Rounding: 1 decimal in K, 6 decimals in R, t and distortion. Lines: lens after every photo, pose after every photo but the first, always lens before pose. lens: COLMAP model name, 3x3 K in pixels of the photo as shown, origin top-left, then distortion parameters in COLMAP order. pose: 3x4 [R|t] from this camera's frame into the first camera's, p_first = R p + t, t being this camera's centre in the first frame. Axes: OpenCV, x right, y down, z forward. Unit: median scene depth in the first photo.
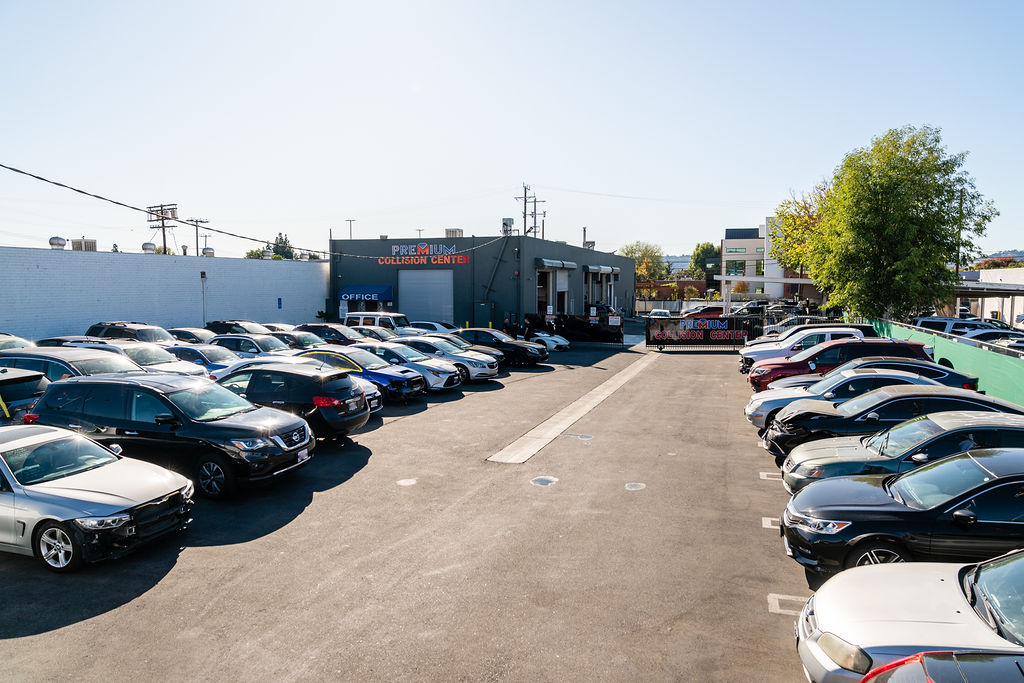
lens RADIAL K [[712.5, 0, 513.7], [0, 712.5, 341.6], [0, 0, 1]] dist [-0.010967, -0.001960]
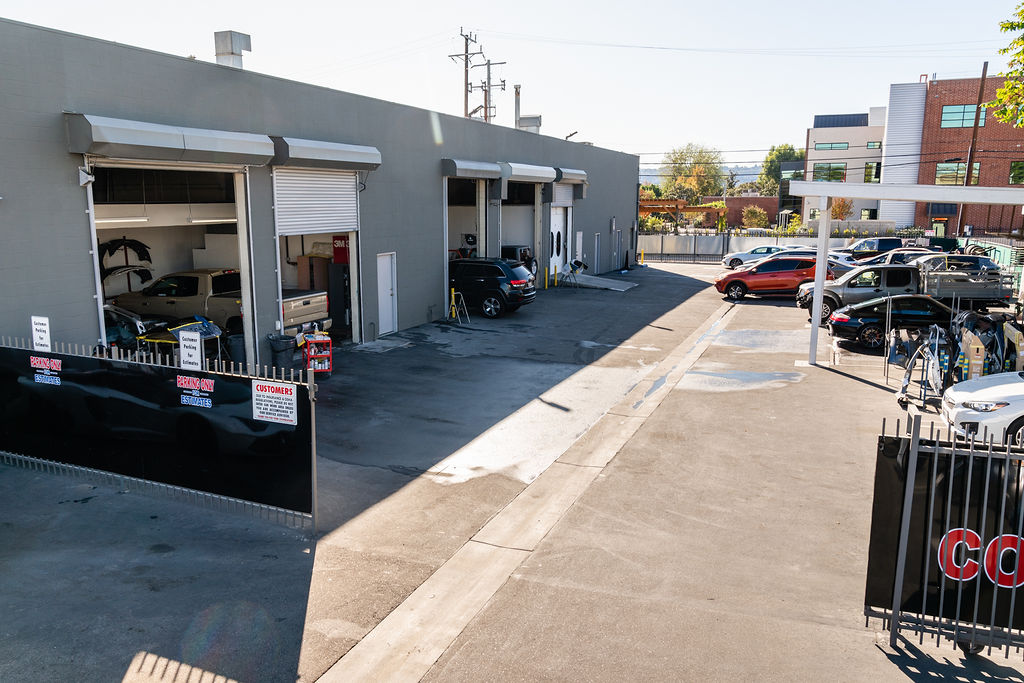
lens RADIAL K [[712.5, 0, 510.2], [0, 712.5, 340.8], [0, 0, 1]] dist [-0.010967, -0.001960]
pose [[0.995155, 0.015723, -0.097055, 0.099898], [-0.004721, 0.993633, 0.112563, -0.030260], [0.098207, -0.111560, 0.988893, 0.351023]]
